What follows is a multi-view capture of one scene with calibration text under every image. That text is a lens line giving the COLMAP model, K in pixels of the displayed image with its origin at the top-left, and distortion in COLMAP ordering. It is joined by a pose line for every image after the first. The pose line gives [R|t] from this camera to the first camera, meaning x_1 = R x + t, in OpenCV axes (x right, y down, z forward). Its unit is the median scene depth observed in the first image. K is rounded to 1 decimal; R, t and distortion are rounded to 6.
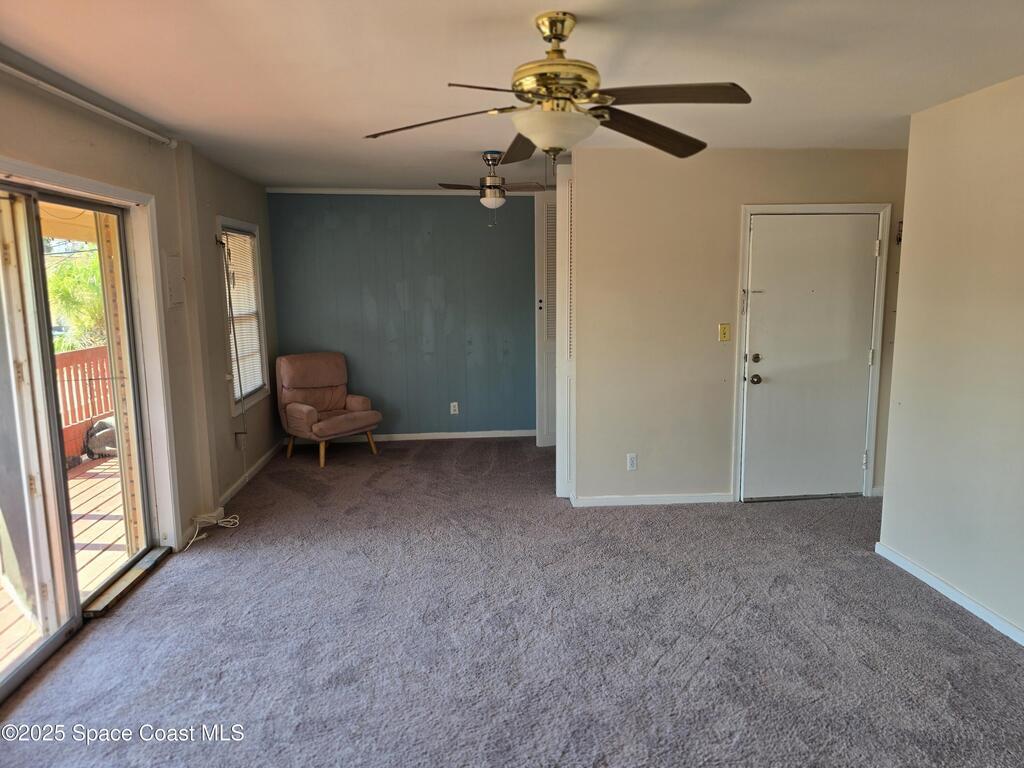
lens RADIAL K [[679.7, 0, 514.6], [0, 679.7, 368.5], [0, 0, 1]] dist [0.000665, -0.000488]
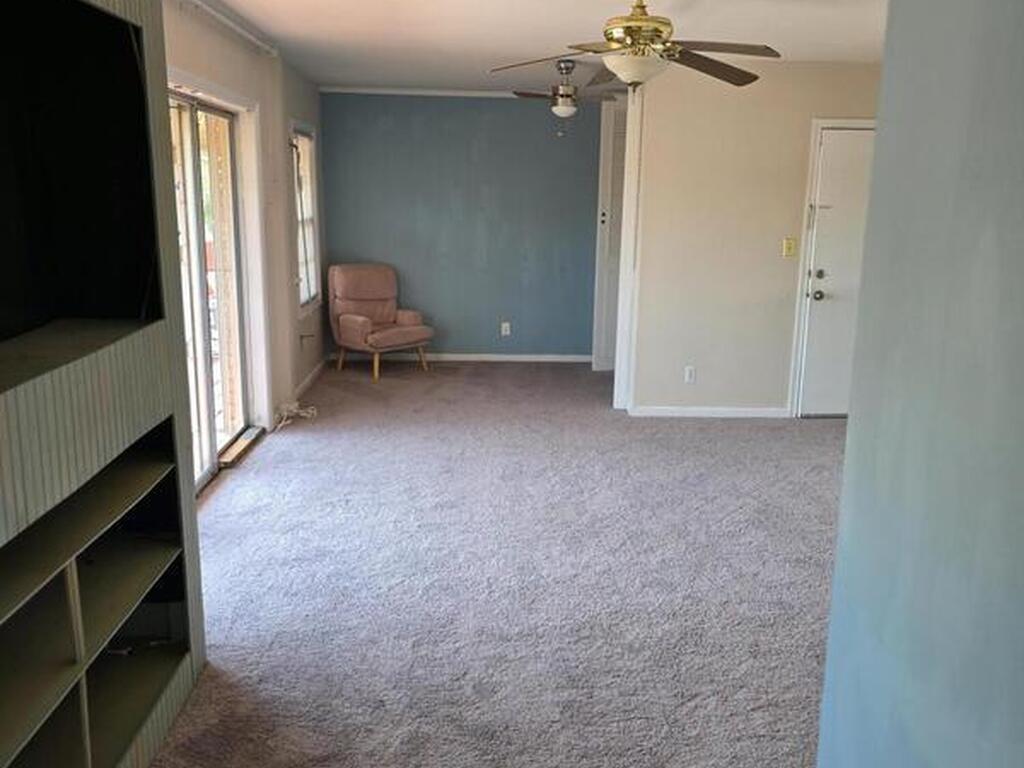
lens RADIAL K [[860.1, 0, 512.0], [0, 860.1, 384.0], [0, 0, 1]] dist [0.034402, -0.007697]
pose [[0.998292, 0.034597, -0.047077, -0.035897], [-0.030446, 0.995813, 0.086199, 0.052371], [0.049862, -0.084619, 0.995165, -0.323493]]
